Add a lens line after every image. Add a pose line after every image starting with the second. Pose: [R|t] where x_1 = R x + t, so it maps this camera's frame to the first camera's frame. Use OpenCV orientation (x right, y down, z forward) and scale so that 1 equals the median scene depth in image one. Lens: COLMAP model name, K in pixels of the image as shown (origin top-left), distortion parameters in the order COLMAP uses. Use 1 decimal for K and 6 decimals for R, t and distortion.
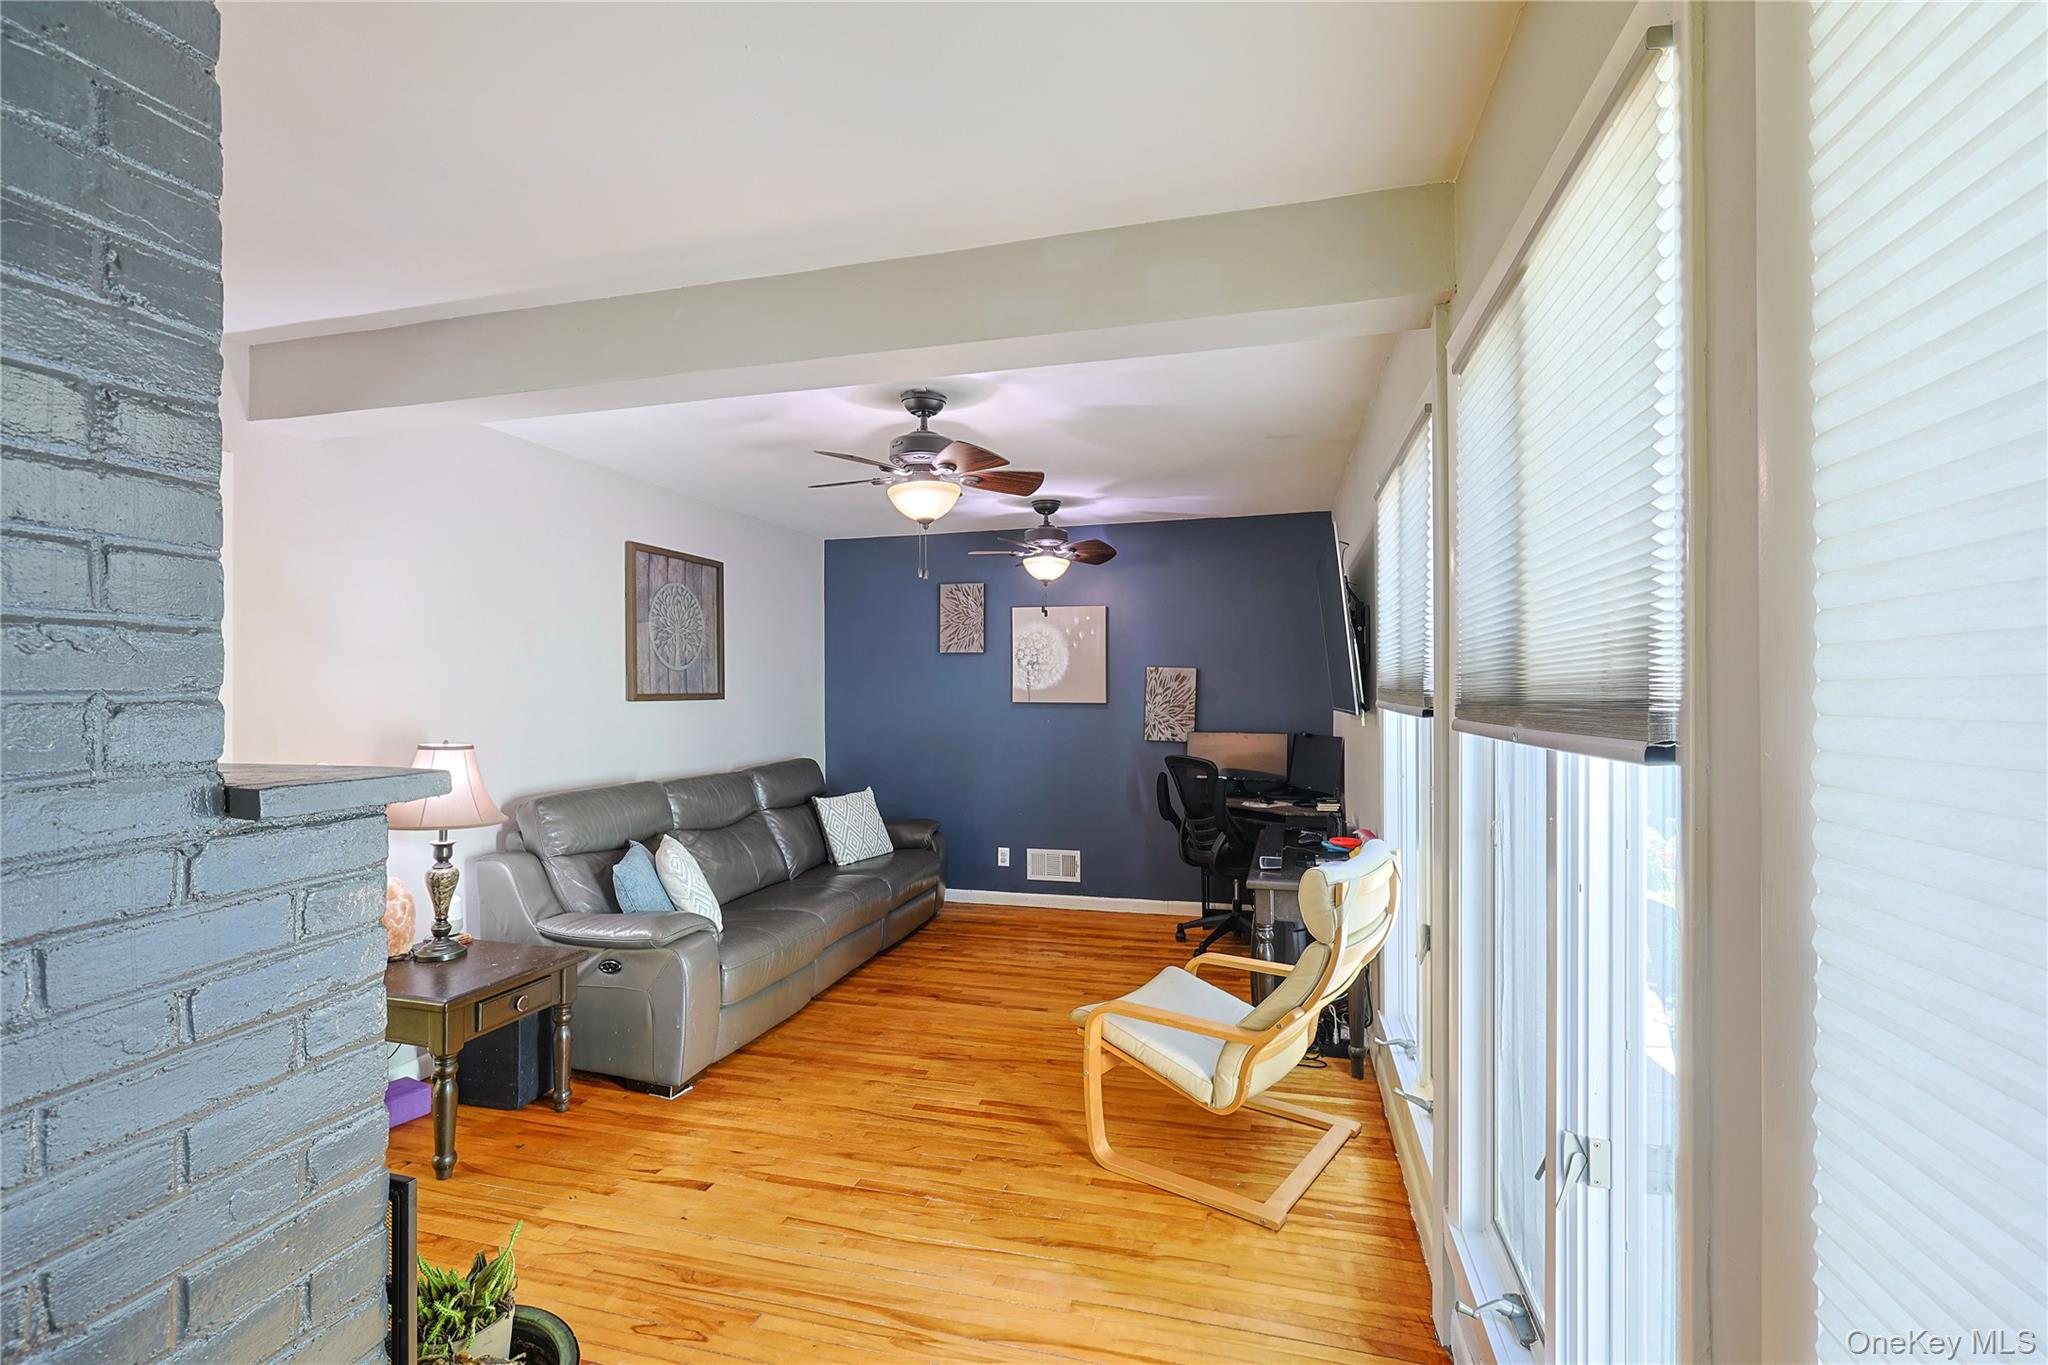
lens RADIAL K [[899.0, 0, 1019.5], [0, 899.0, 692.9], [0, 0, 1]] dist [-0.004621, -0.000652]
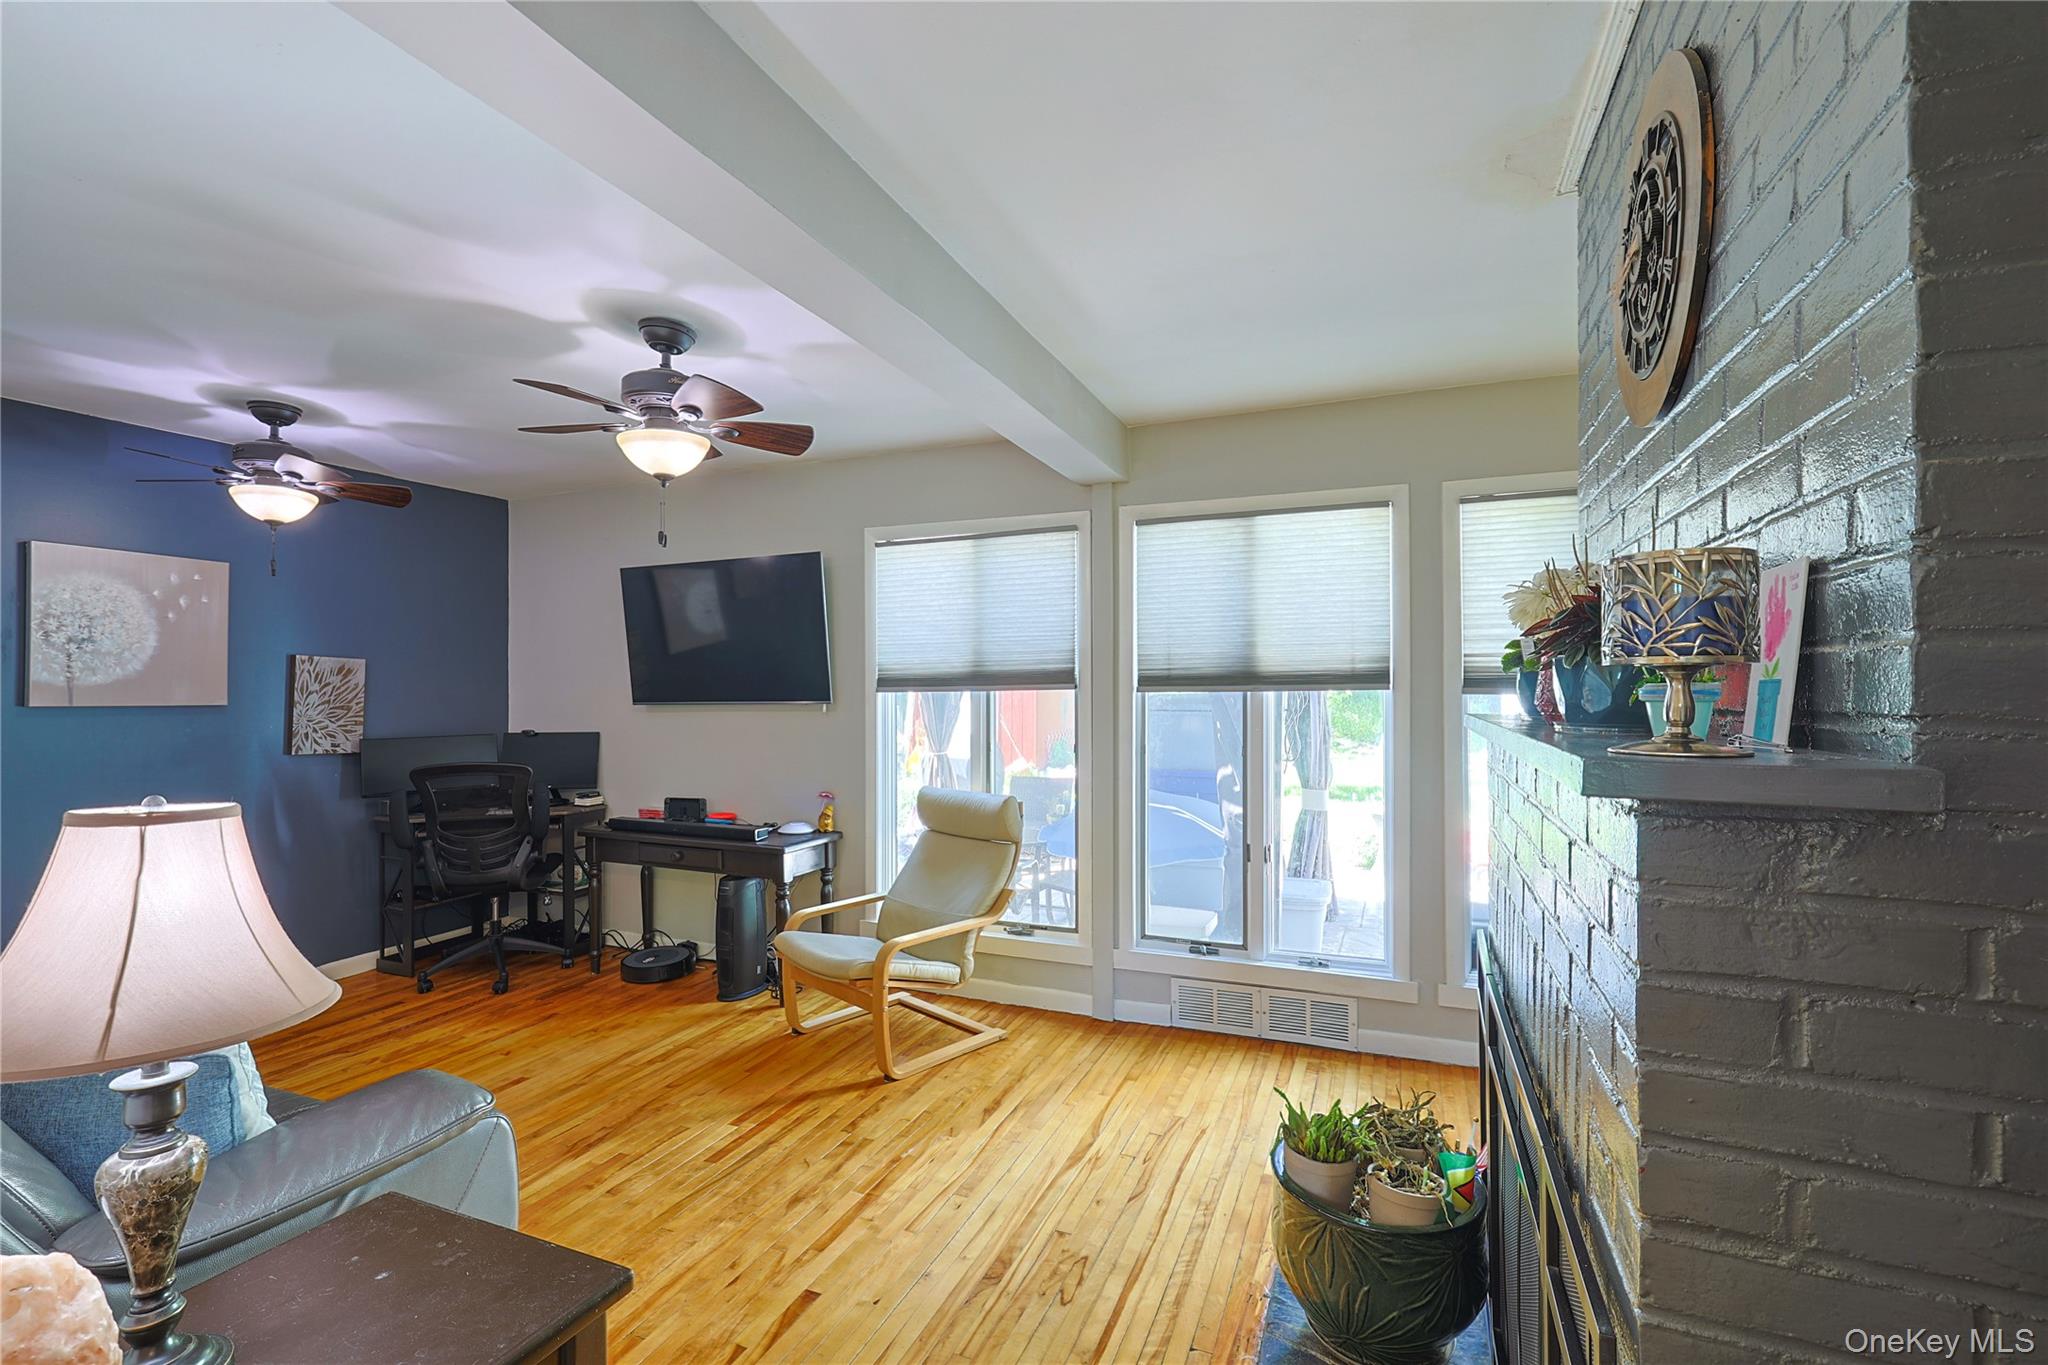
lens RADIAL K [[899.0, 0, 1015.2], [0, 899.0, 686.4], [0, 0, 1]] dist [-0.004621, -0.000652]
pose [[0.139935, 0.006694, 0.990138, -0.567812], [0.007159, 0.999944, -0.007772, 0.007682], [-0.990135, 0.008176, 0.139879, 0.356594]]
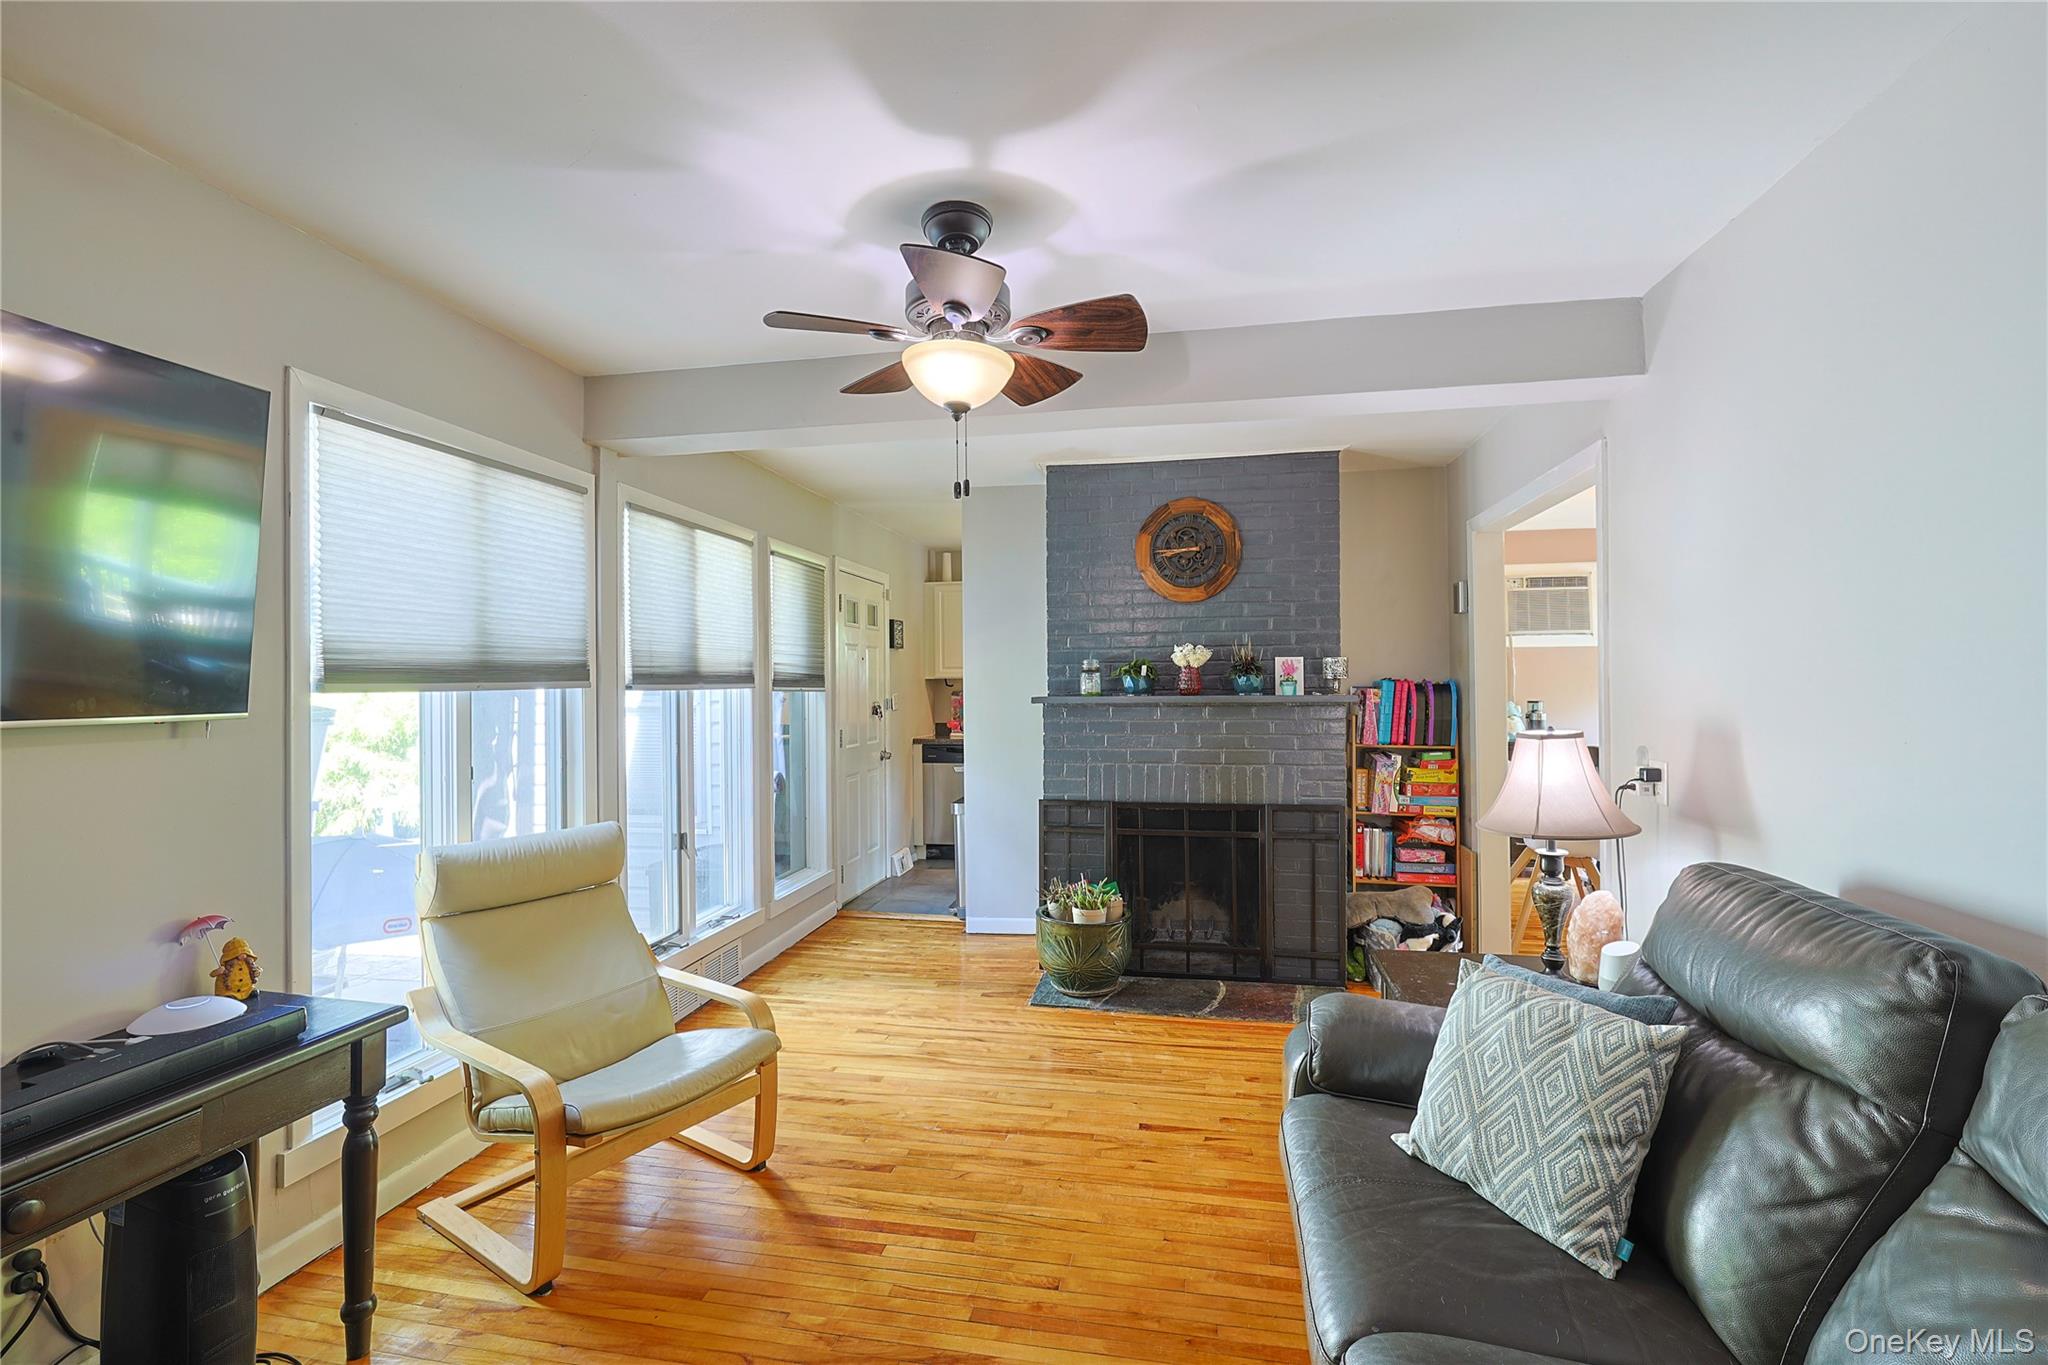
lens RADIAL K [[899.0, 0, 1015.9], [0, 899.0, 683.6], [0, 0, 1]] dist [-0.004621, -0.000652]
pose [[-0.998107, 0.010709, -0.060569, -0.067794], [0.010757, 0.999942, -0.000463, 0.005562], [0.060561, -0.001114, -0.998164, 1.055411]]
